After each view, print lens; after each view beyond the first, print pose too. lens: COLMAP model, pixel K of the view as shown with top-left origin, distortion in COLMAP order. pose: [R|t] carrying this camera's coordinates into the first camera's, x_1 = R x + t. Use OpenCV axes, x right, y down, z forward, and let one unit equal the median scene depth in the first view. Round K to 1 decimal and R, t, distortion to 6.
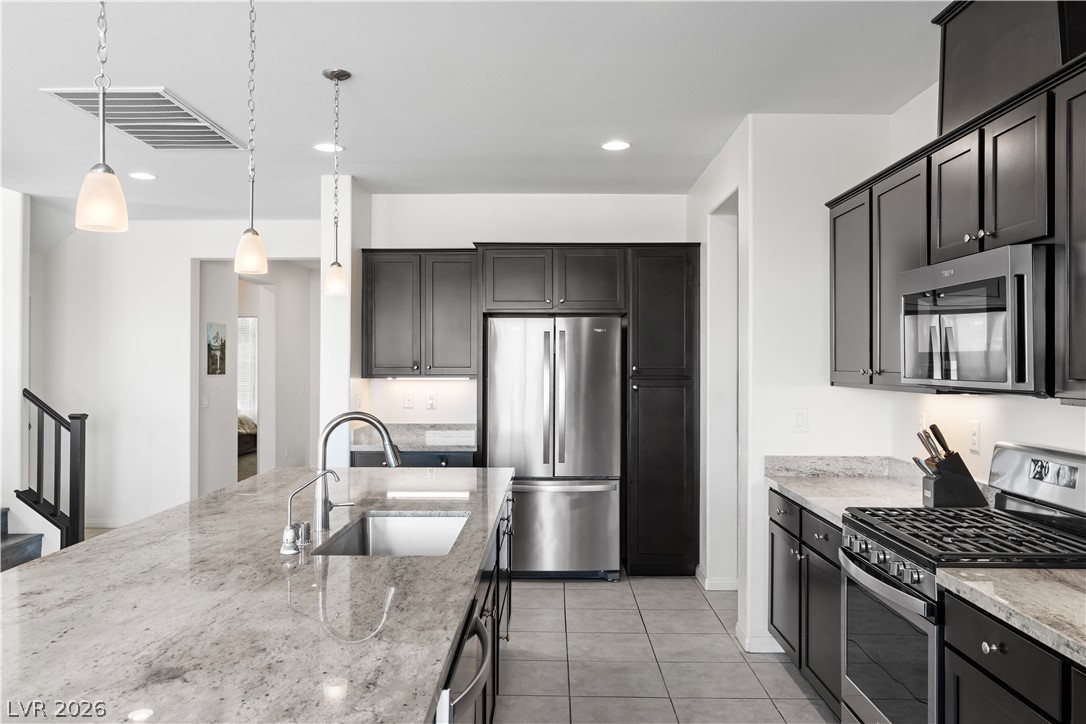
lens RADIAL K [[846.7, 0, 542.1], [0, 846.7, 359.3], [0, 0, 1]] dist [0.000691, -0.004378]
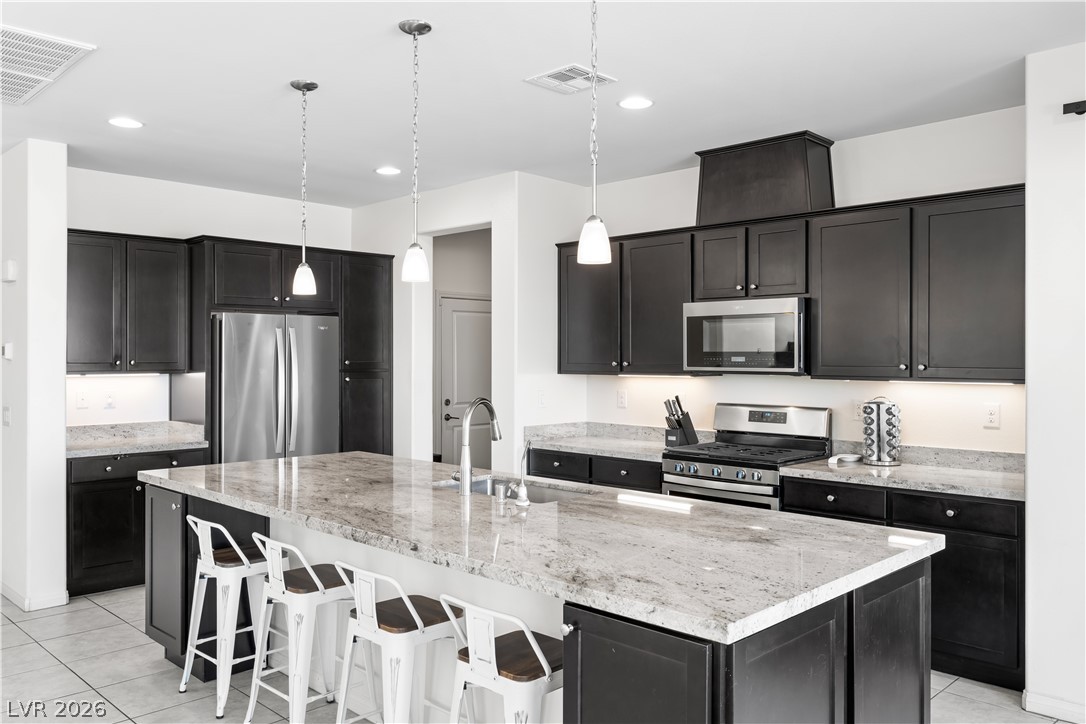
lens RADIAL K [[848.6, 0, 548.2], [0, 848.6, 360.4], [0, 0, 1]] dist [0.013493, 0.004544]
pose [[0.689064, -0.004638, 0.724686, -0.647956], [-0.002904, 0.999954, 0.009161, -0.003508], [-0.724695, -0.008417, 0.689018, 0.037305]]
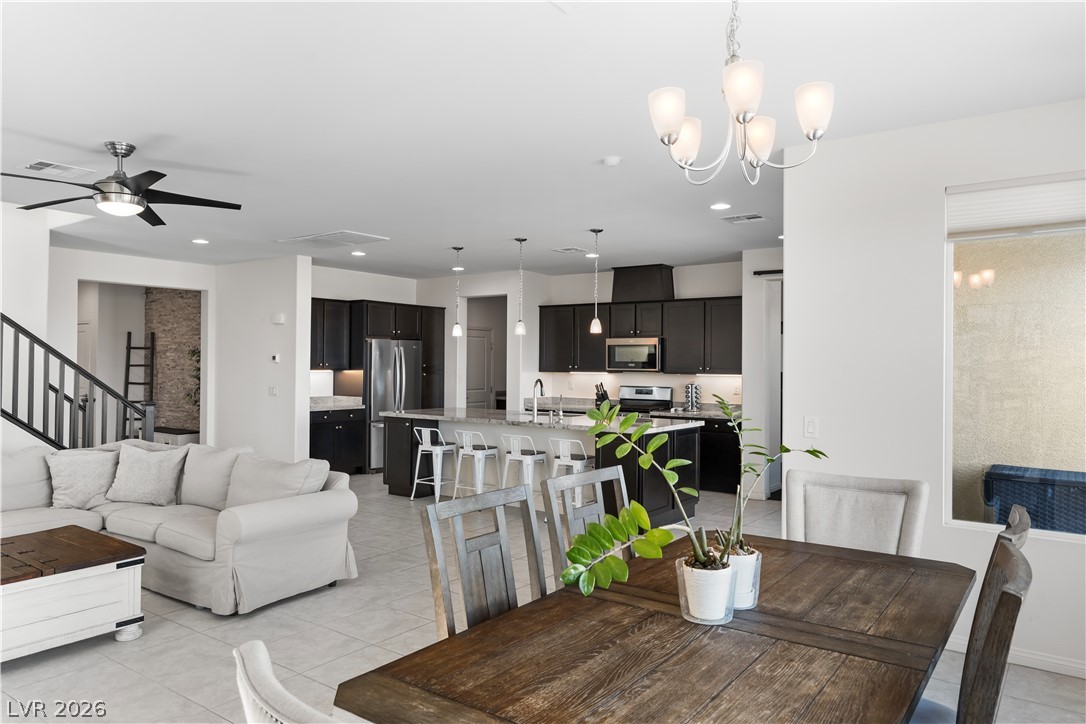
lens RADIAL K [[725.0, 0, 554.3], [0, 725.0, 357.7], [0, 0, 1]] dist [0.007832, -0.000072]
pose [[0.569986, 0.010809, 0.821583, -1.479042], [-0.010980, 0.999924, -0.005538, -0.002255], [-0.821581, -0.005864, 0.570062, -0.367463]]
